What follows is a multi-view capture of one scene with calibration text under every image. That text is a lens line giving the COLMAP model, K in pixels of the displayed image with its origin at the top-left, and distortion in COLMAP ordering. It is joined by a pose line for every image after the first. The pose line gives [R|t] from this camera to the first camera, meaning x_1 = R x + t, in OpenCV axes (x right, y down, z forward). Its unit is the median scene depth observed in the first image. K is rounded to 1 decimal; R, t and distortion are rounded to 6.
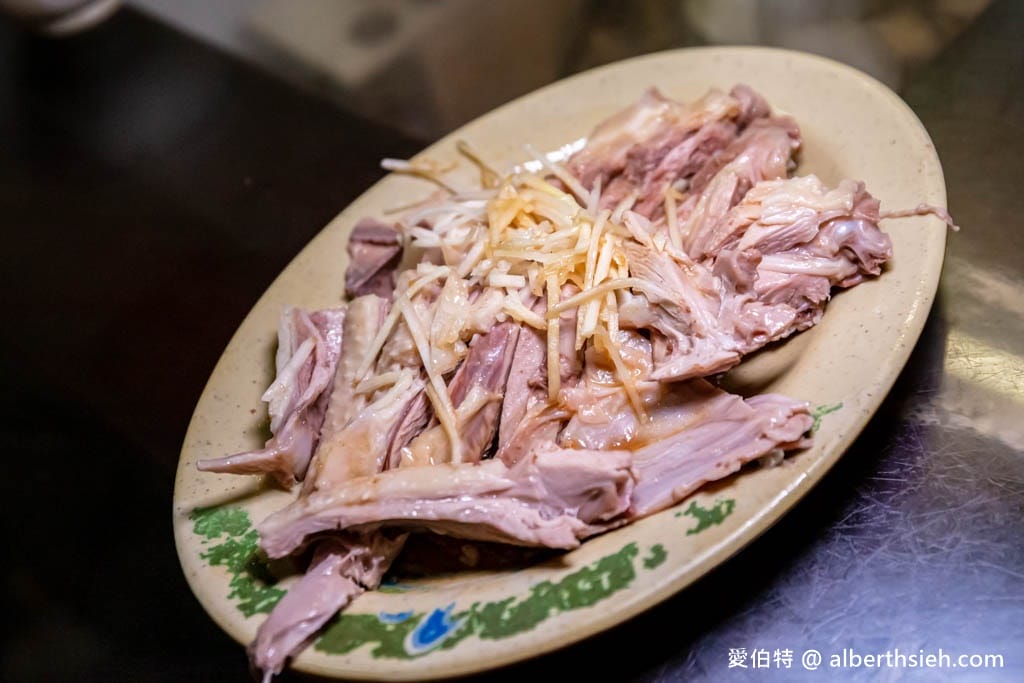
lens RADIAL K [[1571.7, 0, 512.0], [0, 1571.7, 341.5], [0, 0, 1]] dist [0.032739, 0.012757]
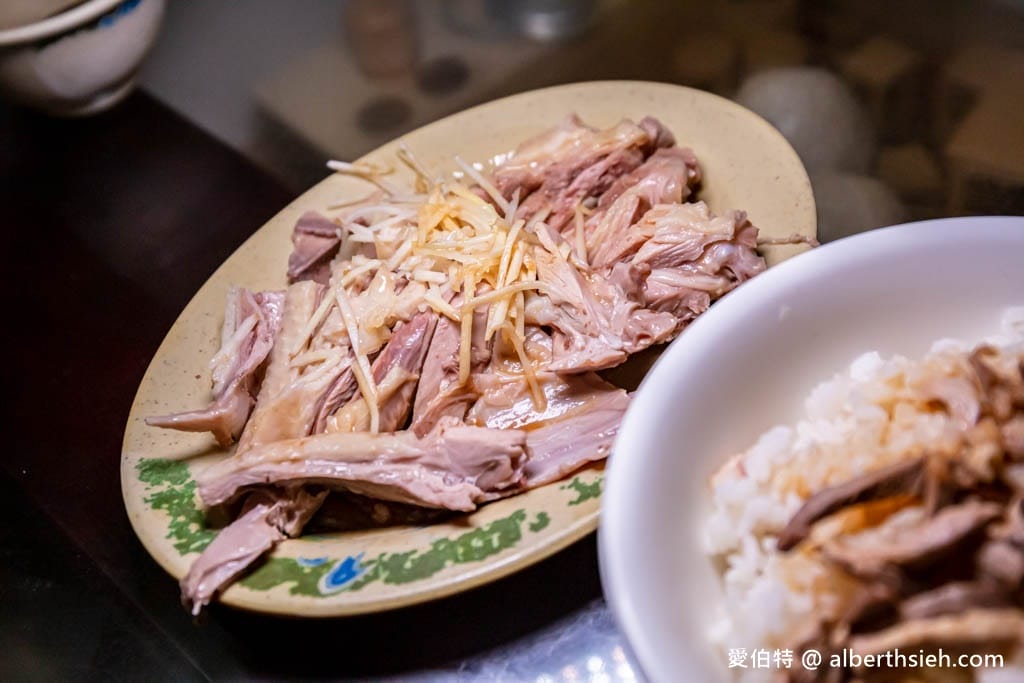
lens RADIAL K [[1519.8, 0, 512.0], [0, 1519.8, 341.5], [0, 0, 1]] dist [-0.007639, 0.008362]
pose [[0.996904, 0.065673, 0.043235, 0.011925], [-0.065812, 0.997830, 0.001799, 0.002769], [-0.043023, -0.004639, 0.999063, -0.105936]]
